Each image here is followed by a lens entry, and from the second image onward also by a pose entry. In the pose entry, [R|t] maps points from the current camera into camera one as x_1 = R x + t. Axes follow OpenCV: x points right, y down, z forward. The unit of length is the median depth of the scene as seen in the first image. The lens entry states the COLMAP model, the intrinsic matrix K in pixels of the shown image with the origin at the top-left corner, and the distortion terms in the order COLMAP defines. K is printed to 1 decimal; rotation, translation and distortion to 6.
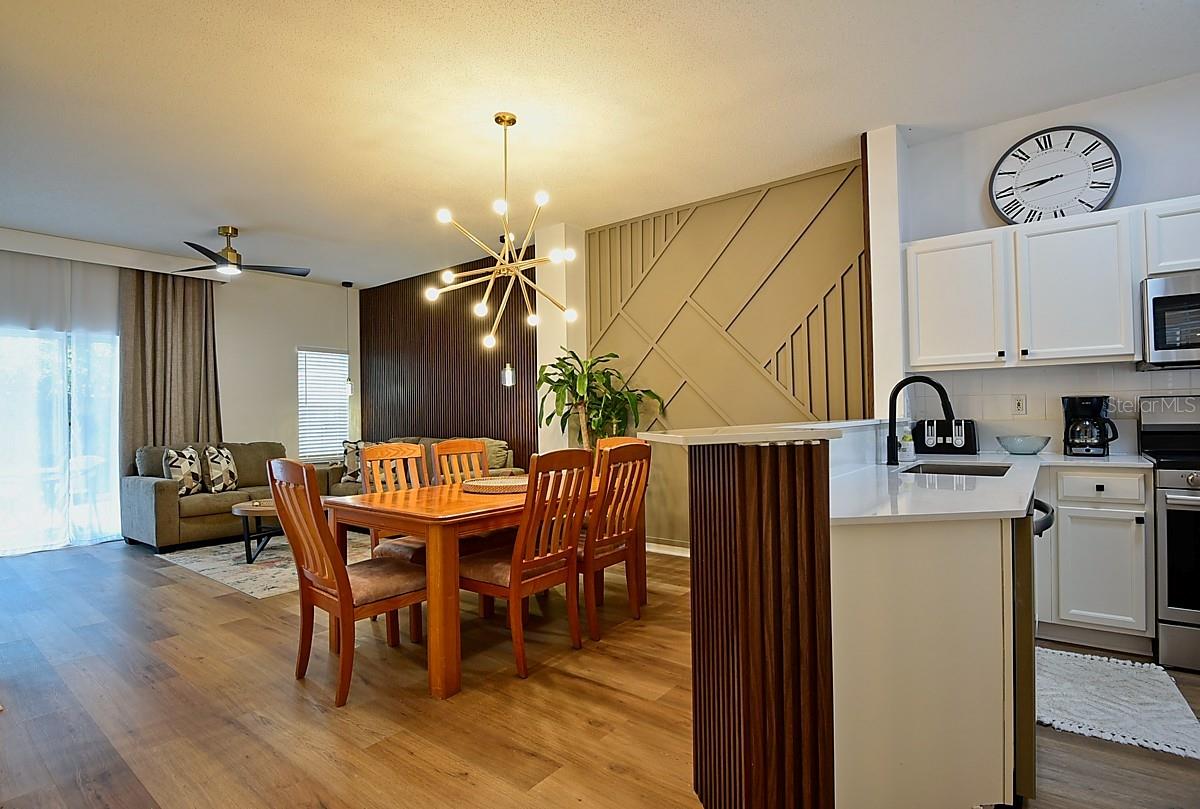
lens RADIAL K [[596.4, 0, 600.0], [0, 596.4, 404.5], [0, 0, 1]] dist [-0.016325, -0.010858]
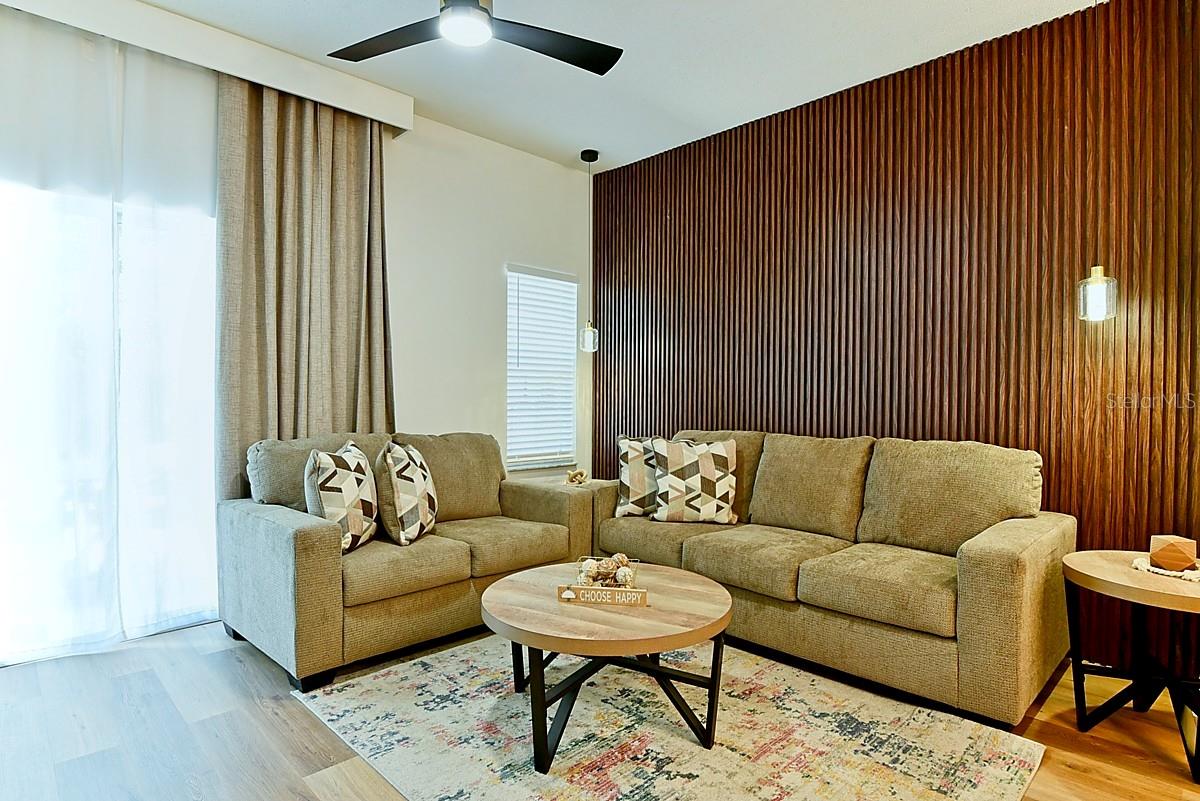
lens RADIAL K [[633.7, 0, 600.0], [0, 633.7, 400.5], [0, 0, 1]] dist [-0.004699, -0.013279]
pose [[0.991169, 0.022729, -0.130645, -0.642674], [-0.019244, 0.999426, 0.027881, 0.026837], [0.131204, -0.025121, 0.991037, 0.772545]]
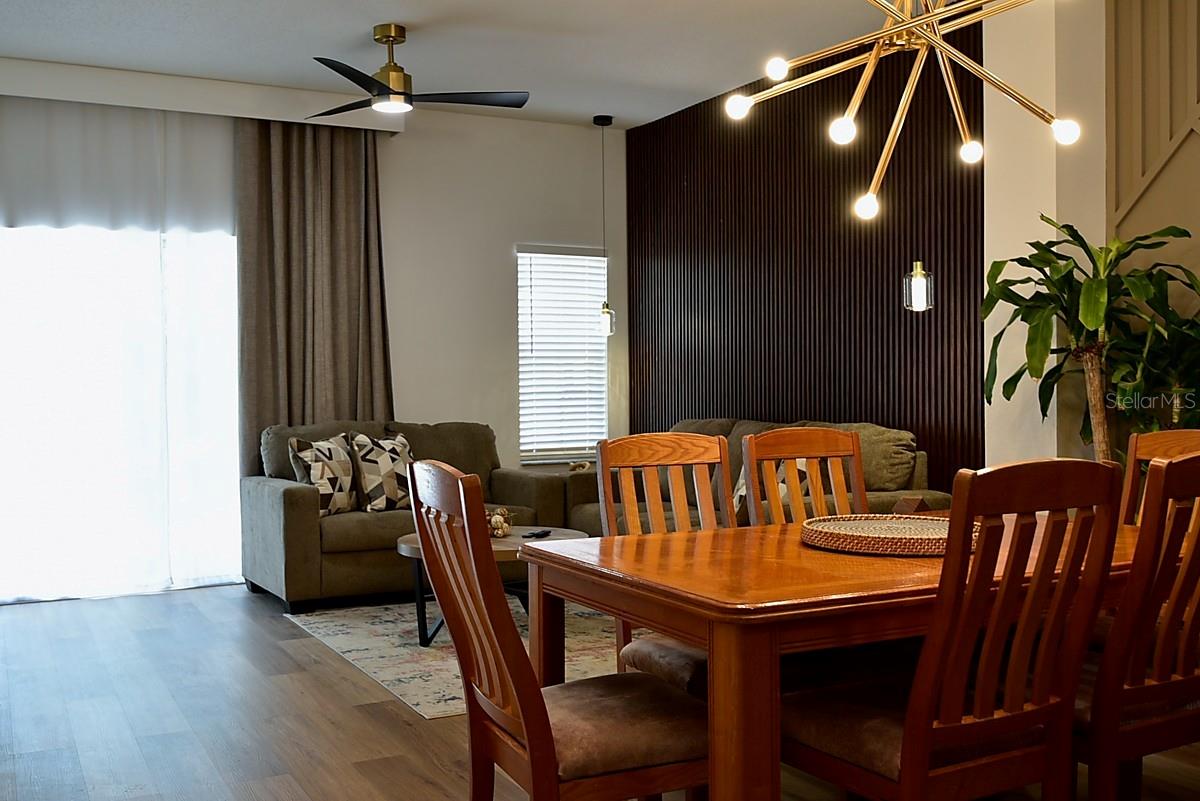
lens RADIAL K [[1179.7, 0, 600.0], [0, 1179.7, 400.5], [0, 0, 1]] dist [0.007117, -0.022036]
pose [[0.910834, 0.014484, -0.412518, -0.002909], [0.001441, 0.999266, 0.038267, 0.003135], [0.412770, -0.035450, 0.910145, 0.112235]]
